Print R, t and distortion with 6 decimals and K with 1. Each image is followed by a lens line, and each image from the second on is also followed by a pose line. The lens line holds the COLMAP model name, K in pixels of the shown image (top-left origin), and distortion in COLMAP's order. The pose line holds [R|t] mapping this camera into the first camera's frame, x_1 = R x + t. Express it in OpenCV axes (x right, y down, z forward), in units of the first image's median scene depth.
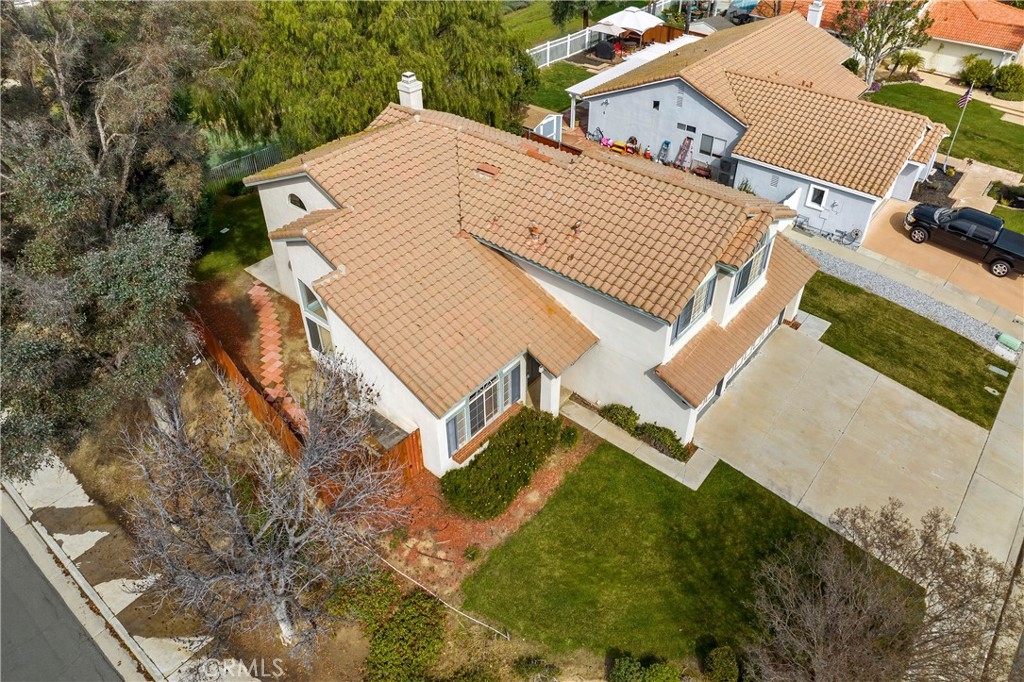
lens RADIAL K [[725.3, 0, 517.1], [0, 725.3, 322.8], [0, 0, 1]] dist [-0.035269, 0.004074]
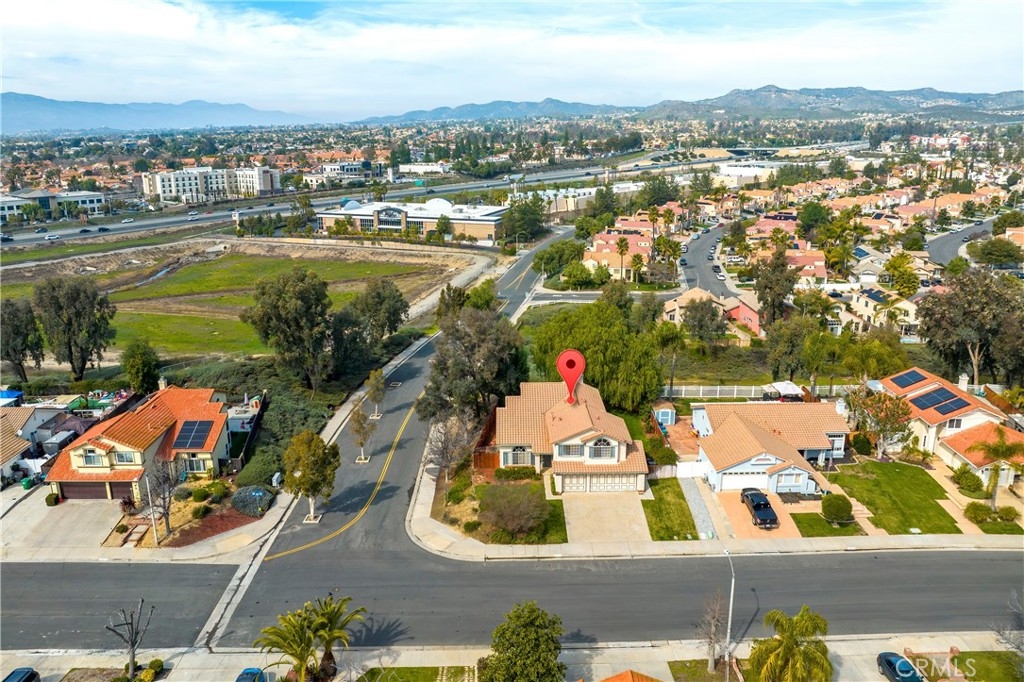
lens RADIAL K [[725.3, 0, 517.1], [0, 725.3, 322.8], [0, 0, 1]] dist [-0.035269, 0.004074]
pose [[0.656882, 0.205084, -0.725566, 2.049333], [-0.463639, 0.868731, -0.174200, 0.143717], [0.594596, 0.450829, 0.665739, -1.413132]]
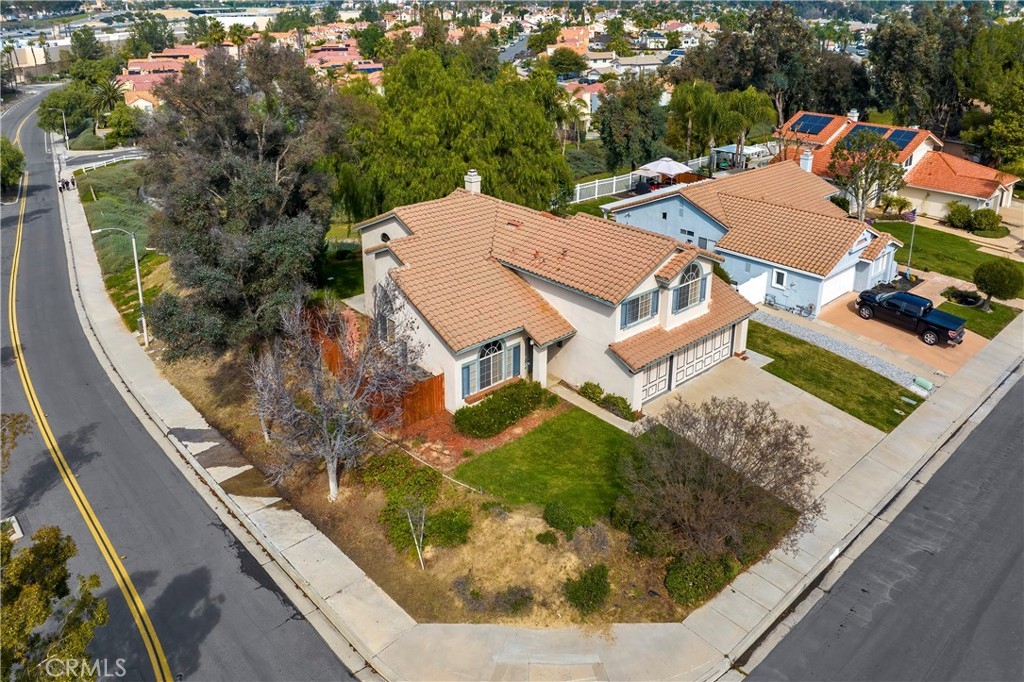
lens RADIAL K [[749.7, 0, 511.4], [0, 749.7, 234.2], [0, 0, 1]] dist [-0.005984, -0.062899]
pose [[0.989354, 0.051913, -0.135953, 0.158358], [-0.095992, 0.934954, -0.341537, 0.322956], [0.109380, 0.350951, 0.929983, -0.404618]]
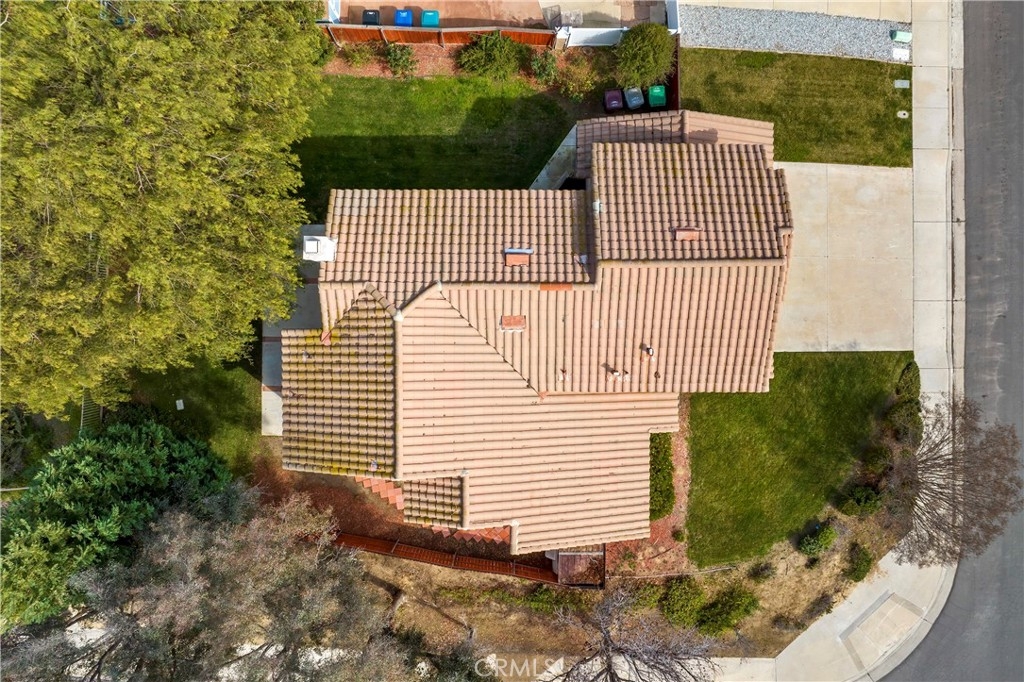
lens RADIAL K [[725.3, 0, 517.1], [0, 725.3, 322.8], [0, 0, 1]] dist [-0.035269, 0.004074]
pose [[0.775263, -0.631489, 0.013747, -0.049709], [0.374010, 0.476483, 0.795663, -0.926539], [-0.509003, -0.611707, 0.605583, 0.421260]]
